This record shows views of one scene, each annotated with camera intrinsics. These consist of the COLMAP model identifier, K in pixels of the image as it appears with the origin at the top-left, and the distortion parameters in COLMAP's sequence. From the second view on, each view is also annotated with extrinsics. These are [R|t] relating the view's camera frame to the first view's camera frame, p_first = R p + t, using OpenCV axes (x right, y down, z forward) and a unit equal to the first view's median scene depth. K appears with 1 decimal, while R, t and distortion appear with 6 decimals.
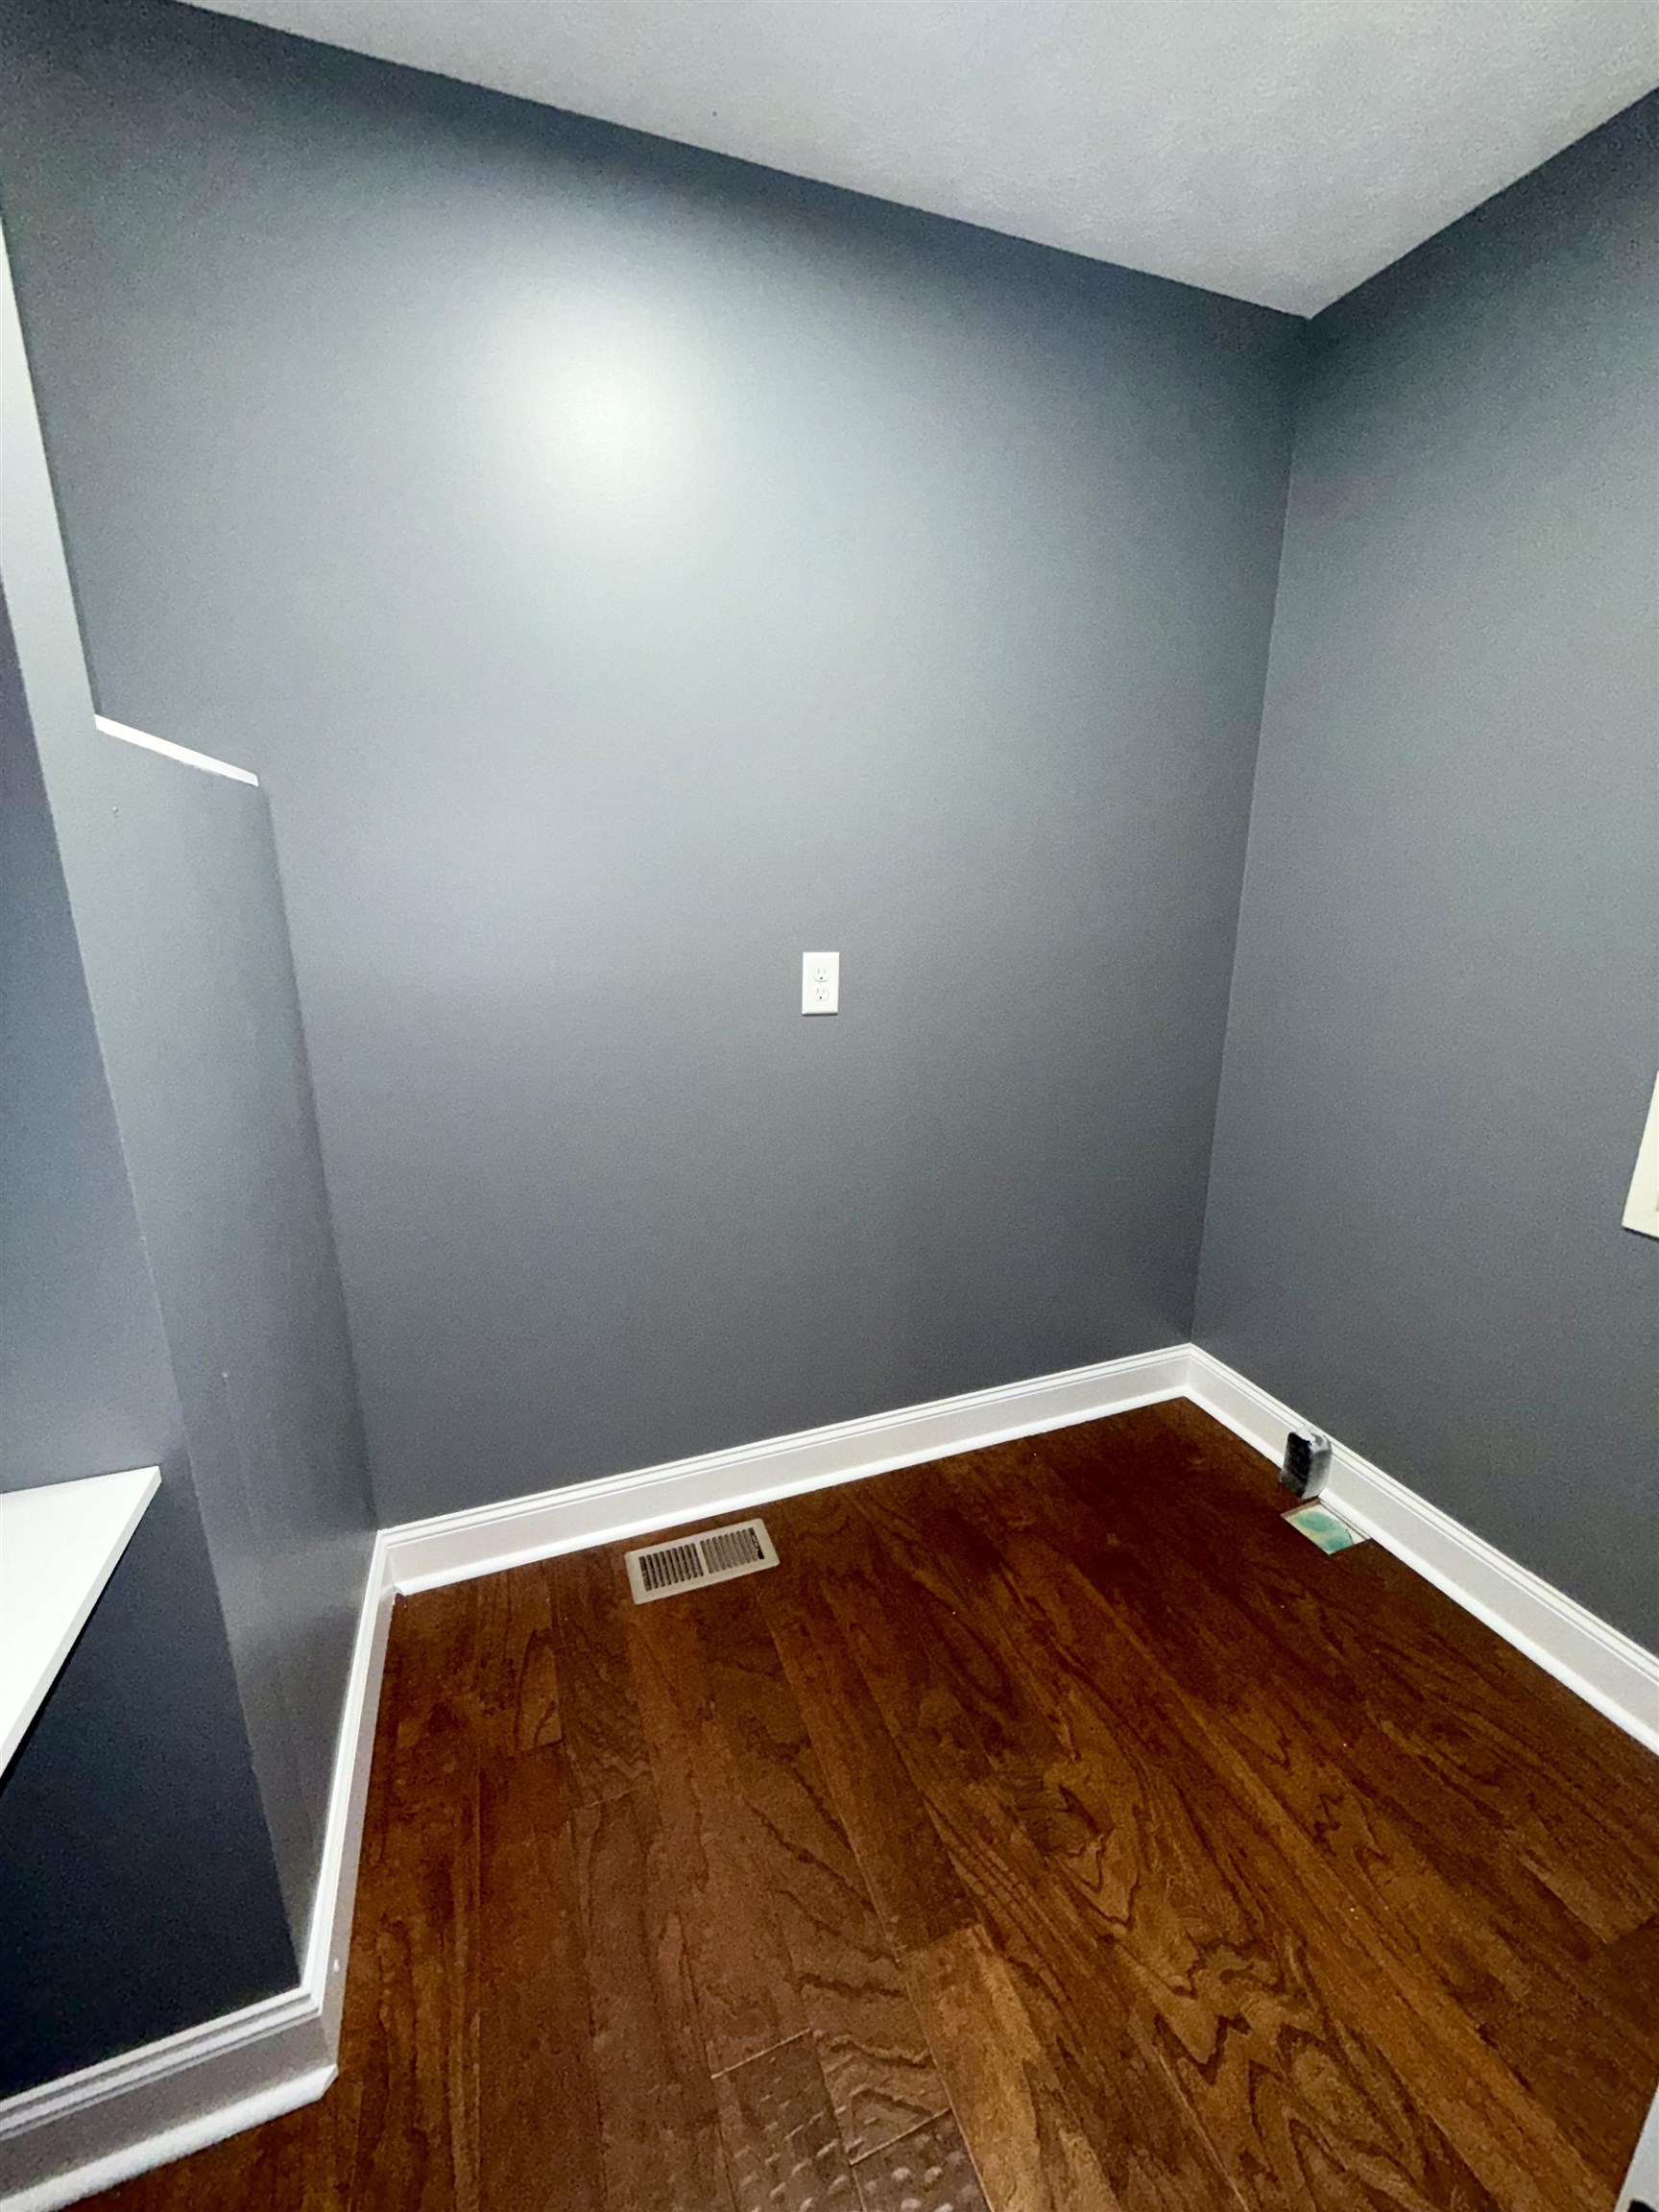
lens RADIAL K [[889.9, 0, 843.7], [0, 889.9, 1100.9], [0, 0, 1]] dist [-0.000185, 0.000555]
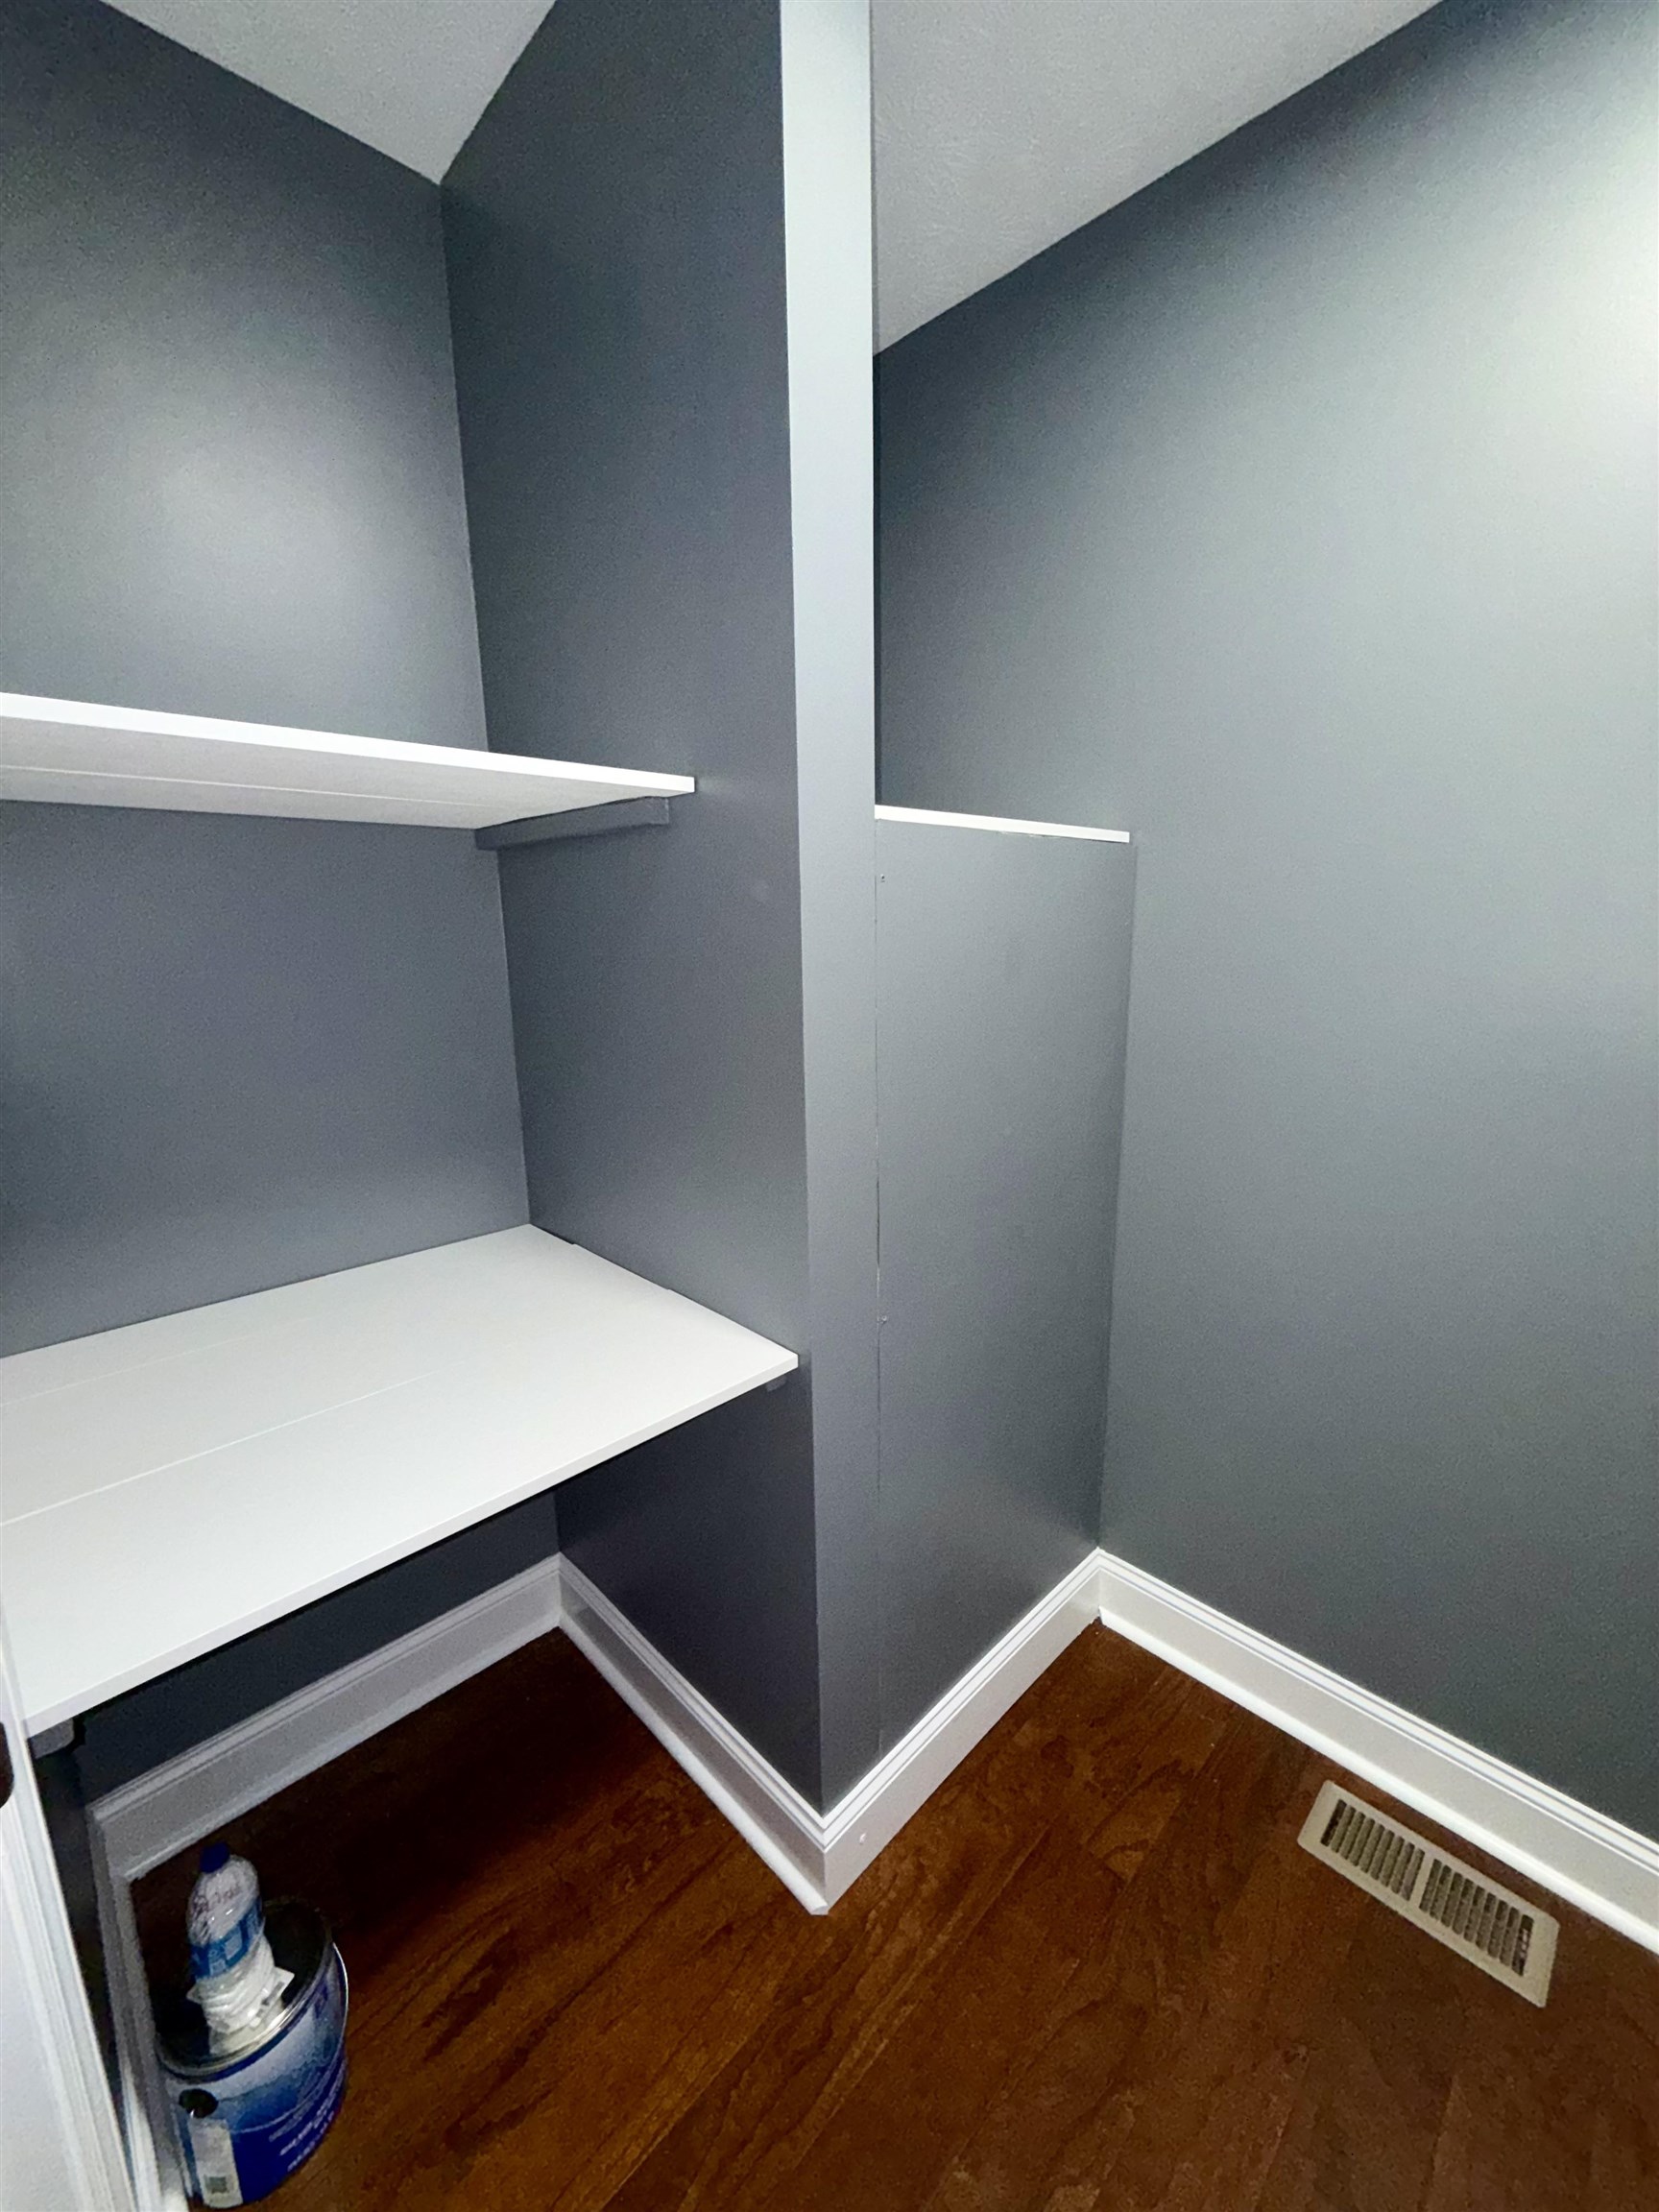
lens RADIAL K [[889.9, 0, 835.4], [0, 889.9, 1108.8], [0, 0, 1]] dist [-0.000185, 0.000555]
pose [[0.388069, 0.178314, -0.904216, 0.213999], [-0.217400, 0.971130, 0.098207, -0.051980], [0.895622, 0.158466, 0.415631, 0.223212]]
